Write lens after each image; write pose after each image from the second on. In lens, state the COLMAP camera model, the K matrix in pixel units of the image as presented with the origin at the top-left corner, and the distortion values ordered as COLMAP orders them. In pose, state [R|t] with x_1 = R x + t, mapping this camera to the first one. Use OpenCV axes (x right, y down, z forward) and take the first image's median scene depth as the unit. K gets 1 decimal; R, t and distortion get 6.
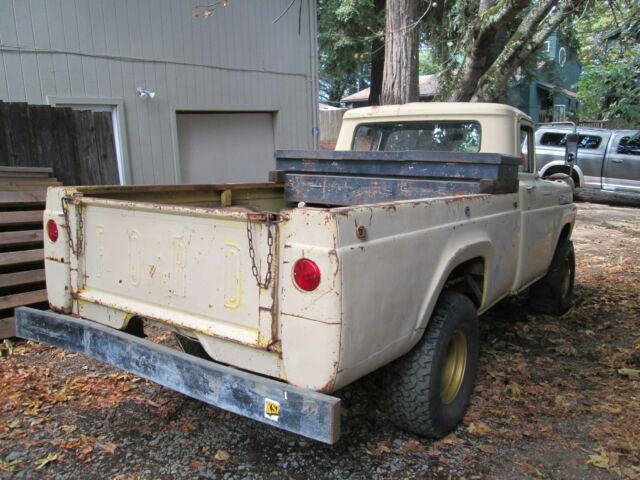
lens RADIAL K [[529.2, 0, 327.0], [0, 529.2, 242.1], [0, 0, 1]] dist [-0.038811, 0.013526]
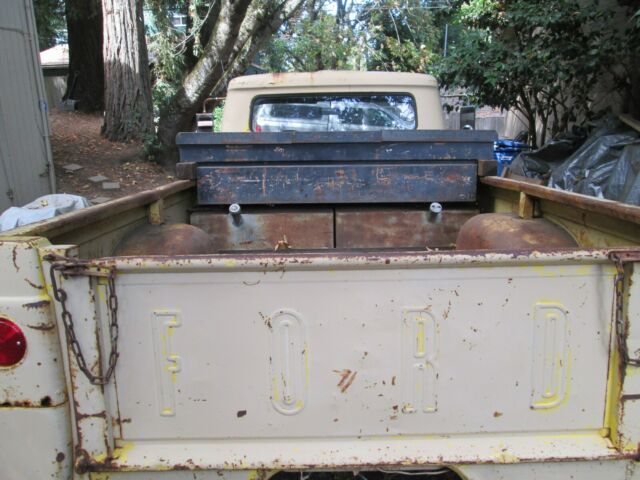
lens RADIAL K [[529.2, 0, 327.0], [0, 529.2, 242.1], [0, 0, 1]] dist [-0.038811, 0.013526]
pose [[0.826806, -0.144279, 0.543669, -0.422818], [0.116780, 0.989514, 0.084999, -0.087664], [-0.550232, -0.006788, 0.834984, 0.398036]]
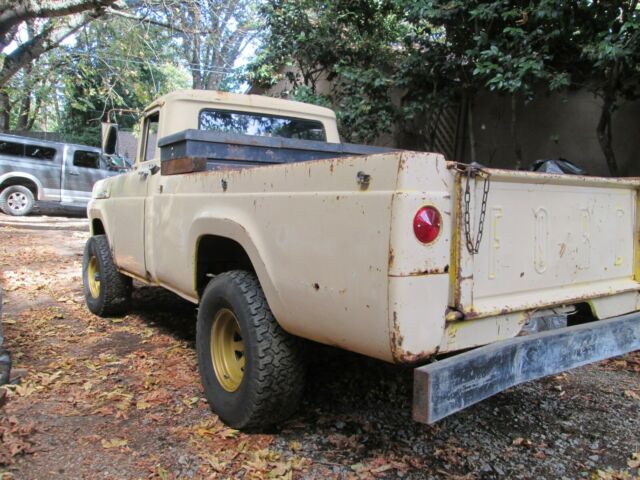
lens RADIAL K [[529.2, 0, 327.0], [0, 529.2, 242.1], [0, 0, 1]] dist [-0.038811, 0.013526]
pose [[0.372778, -0.090629, 0.923484, -0.909133], [0.125090, 0.991043, 0.046765, -0.035345], [-0.919450, 0.098086, 0.380776, 0.710178]]
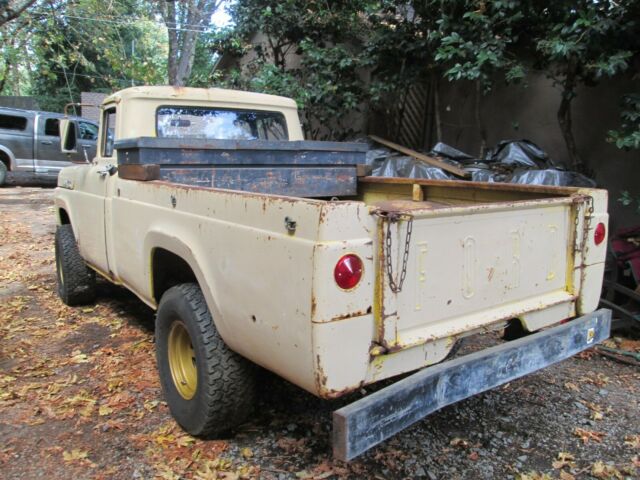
lens RADIAL K [[527.3, 0, 326.7], [0, 527.3, 241.1], [0, 0, 1]] dist [-0.025912, -0.006574]
pose [[0.346099, -0.172865, 0.922135, -0.898658], [0.138556, 0.981519, 0.131994, -0.117313], [-0.927911, 0.082085, 0.363654, 0.639754]]
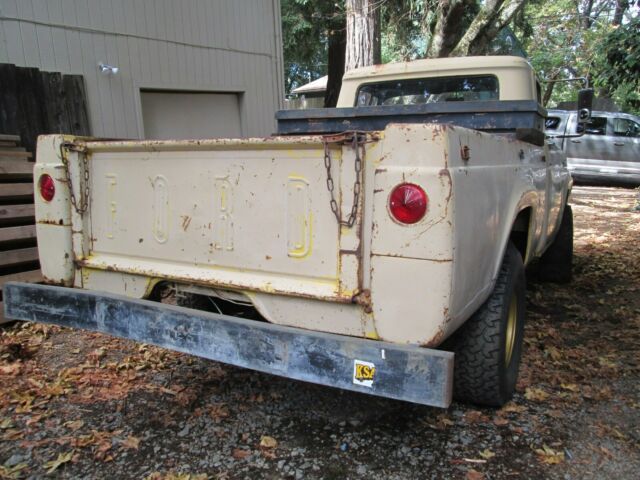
lens RADIAL K [[529.2, 0, 327.0], [0, 529.2, 242.1], [0, 0, 1]] dist [-0.038811, 0.013526]
pose [[0.995023, -0.037939, 0.092136, -0.130801], [0.037224, 0.999262, 0.009460, 0.059255], [-0.092427, -0.005983, 0.995702, 0.108303]]
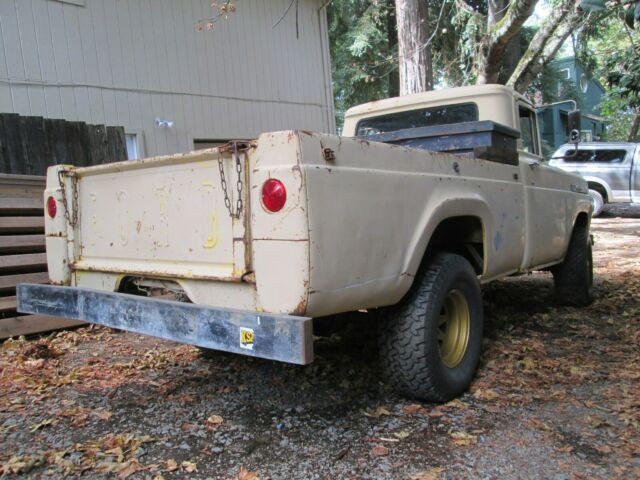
lens RADIAL K [[529.2, 0, 327.0], [0, 529.2, 242.1], [0, 0, 1]] dist [-0.038811, 0.013526]
pose [[0.996720, -0.052241, -0.061805, 0.065680], [0.046677, 0.995002, -0.088278, 0.132829], [0.066108, 0.085103, 0.994177, 0.007032]]
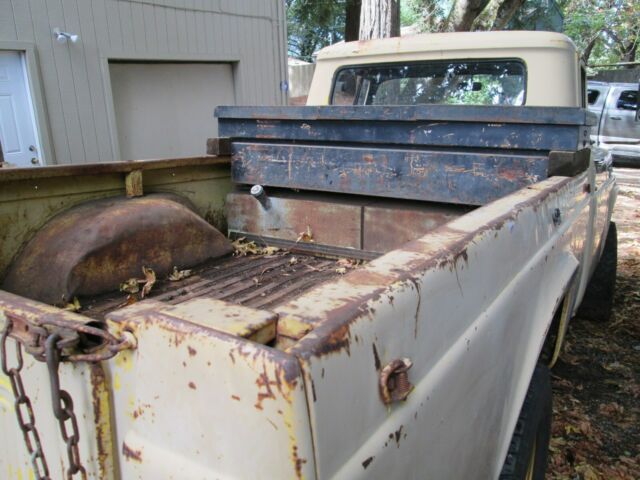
lens RADIAL K [[529.2, 0, 327.0], [0, 529.2, 242.1], [0, 0, 1]] dist [-0.038811, 0.013526]
pose [[0.998696, -0.021032, 0.046526, 0.009524], [0.017480, 0.996995, 0.075469, -0.065549], [-0.047974, -0.074557, 0.996062, 0.407807]]
